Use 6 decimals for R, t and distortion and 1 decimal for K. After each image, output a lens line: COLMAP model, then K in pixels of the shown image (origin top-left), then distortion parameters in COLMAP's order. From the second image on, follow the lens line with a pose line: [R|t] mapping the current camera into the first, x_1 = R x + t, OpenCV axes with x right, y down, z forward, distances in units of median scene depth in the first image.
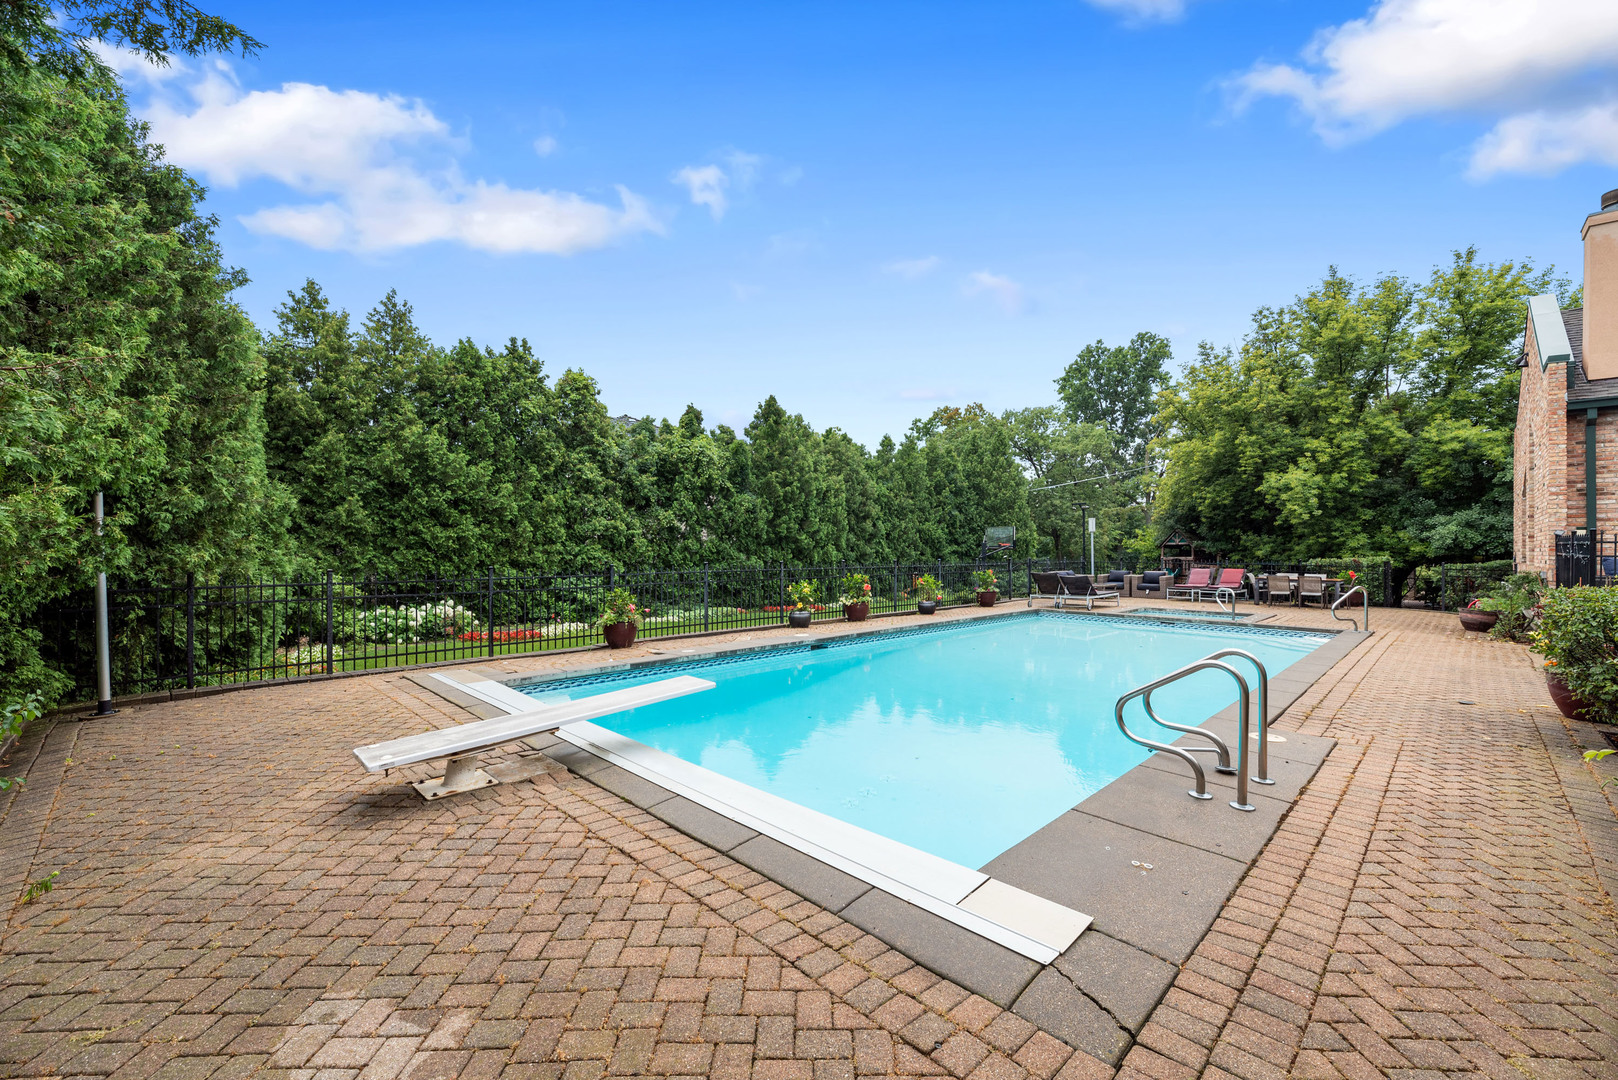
lens RADIAL K [[662.2, 0, 821.6], [0, 662.2, 556.3], [0, 0, 1]] dist [0.000481, 0.000081]
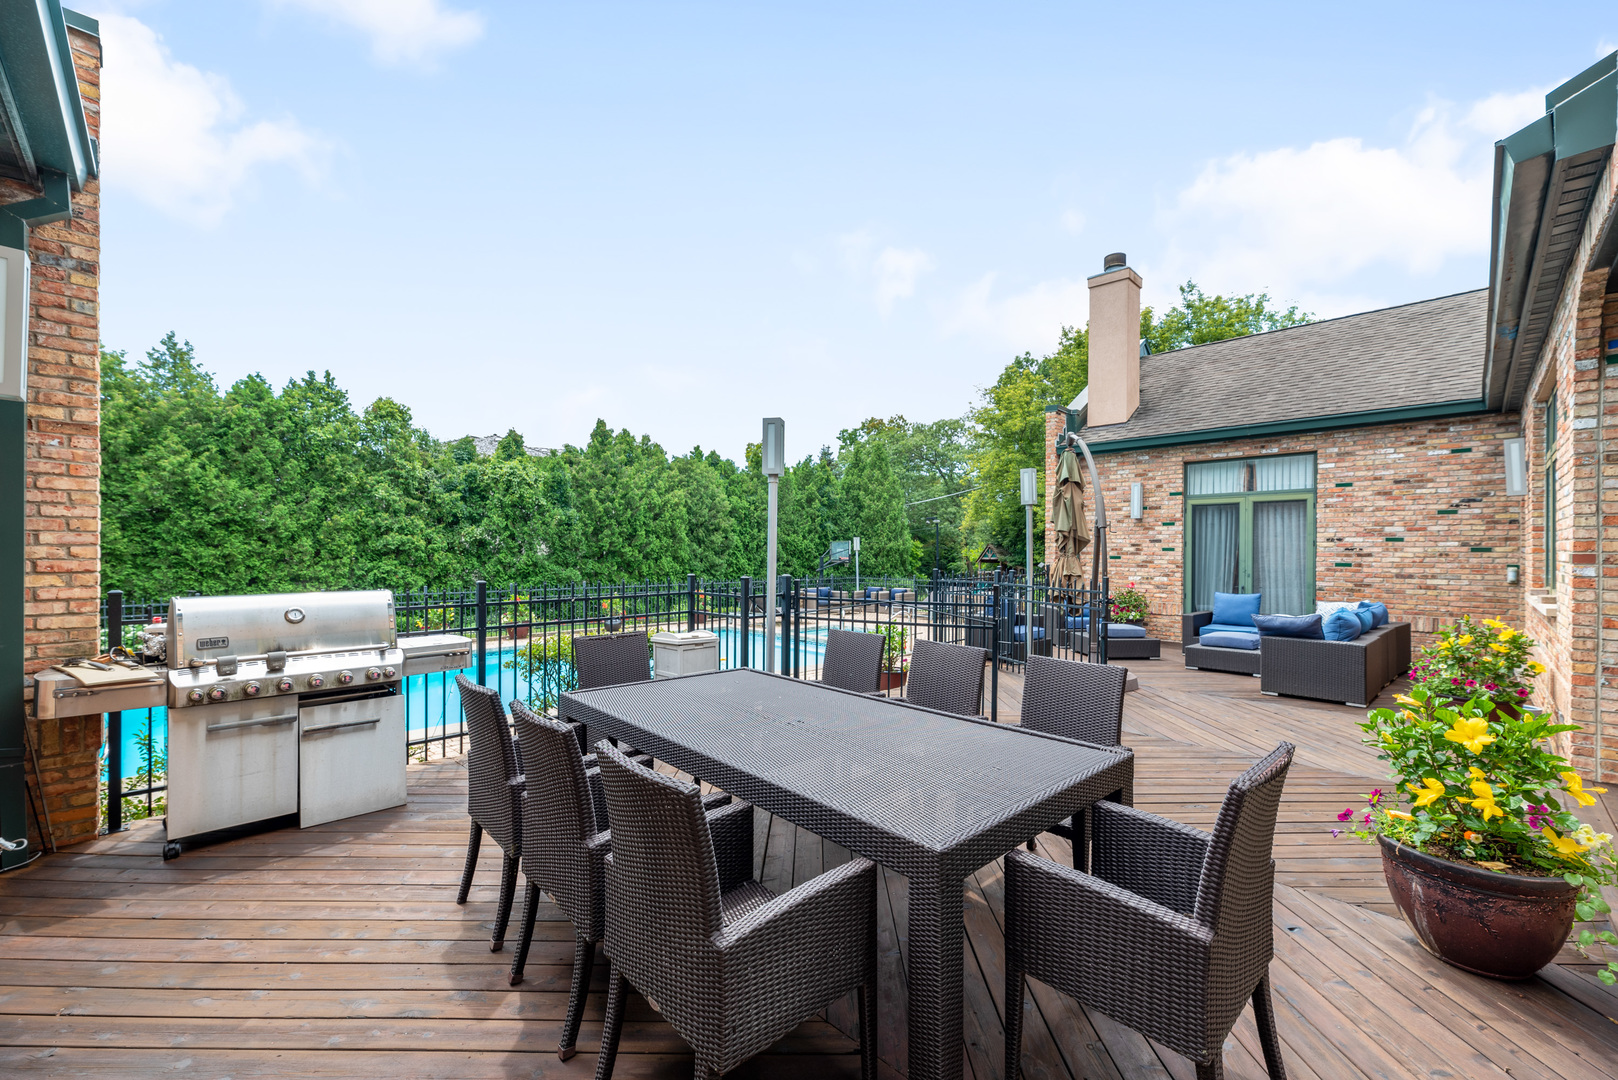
lens RADIAL K [[649.4, 0, 812.9], [0, 649.4, 553.5], [0, 0, 1]] dist [0.000320, 0.000184]
pose [[0.999269, 0.007312, -0.037518, 0.365933], [-0.007404, 0.999970, -0.002331, -0.028456], [0.037500, 0.002607, 0.999293, -0.033453]]
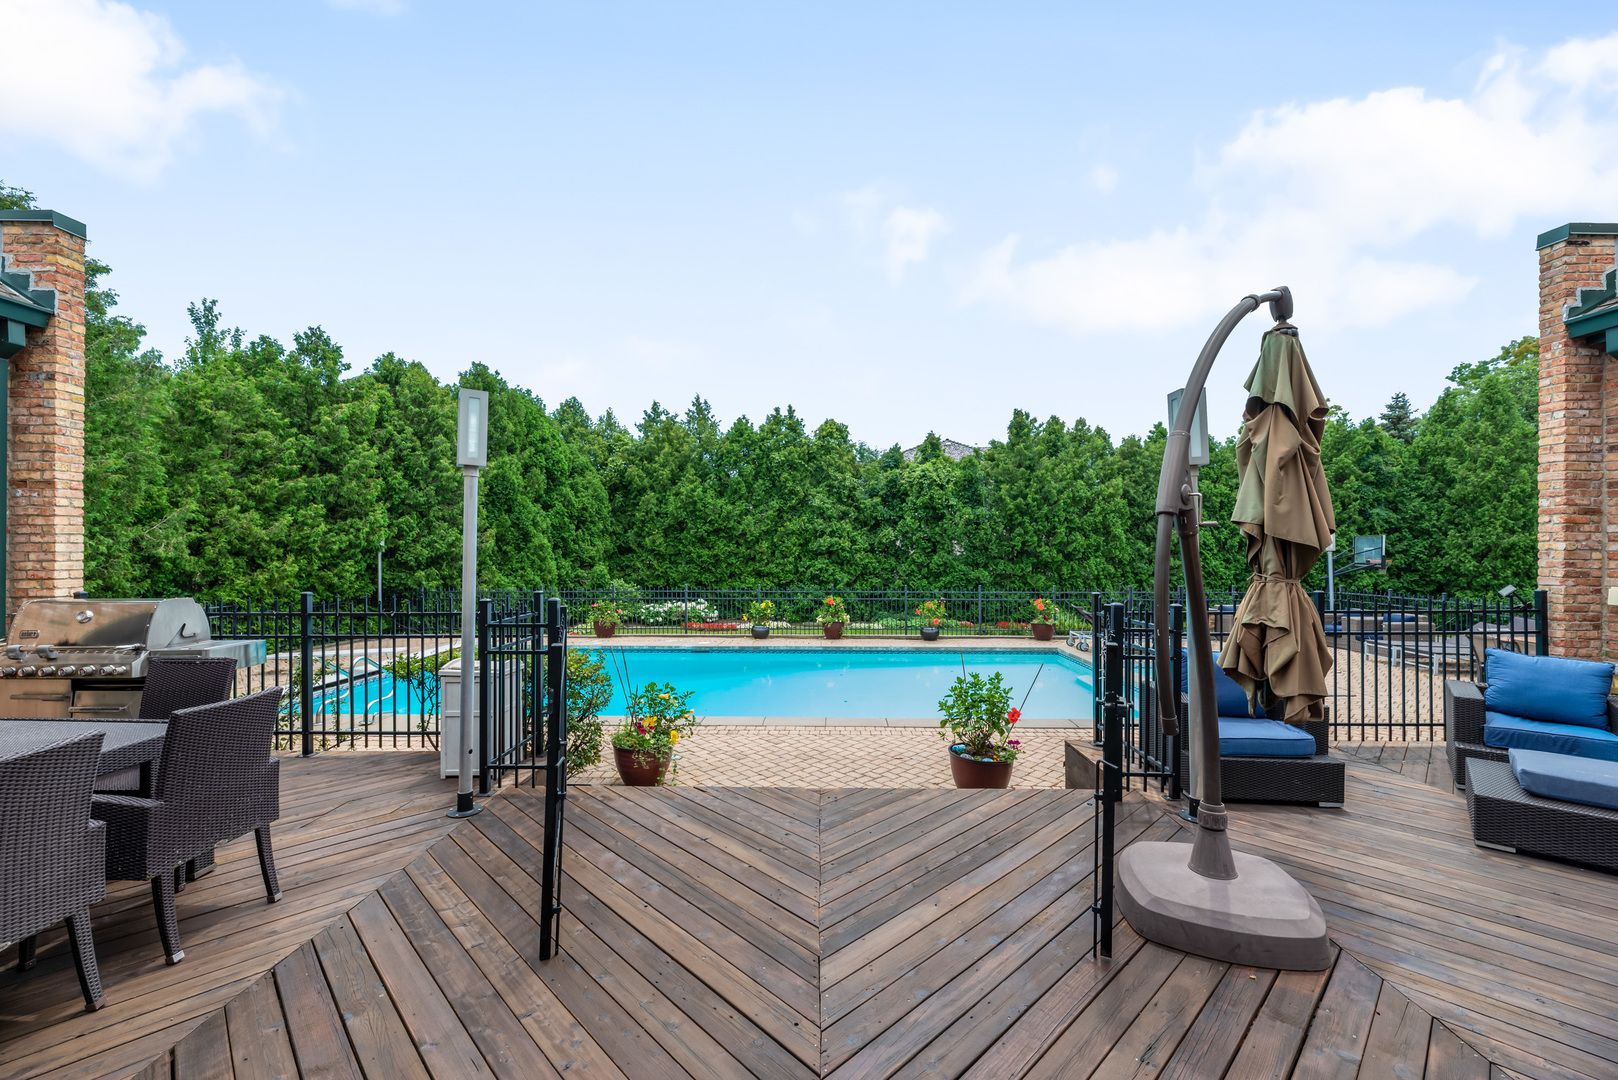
lens RADIAL K [[649.4, 0, 812.9], [0, 649.4, 553.5], [0, 0, 1]] dist [0.000320, 0.000184]
pose [[0.670829, 0.010574, -0.741536, 0.529059], [-0.006799, 0.999944, 0.008108, -0.035377], [0.741581, -0.000398, 0.670864, 0.145299]]
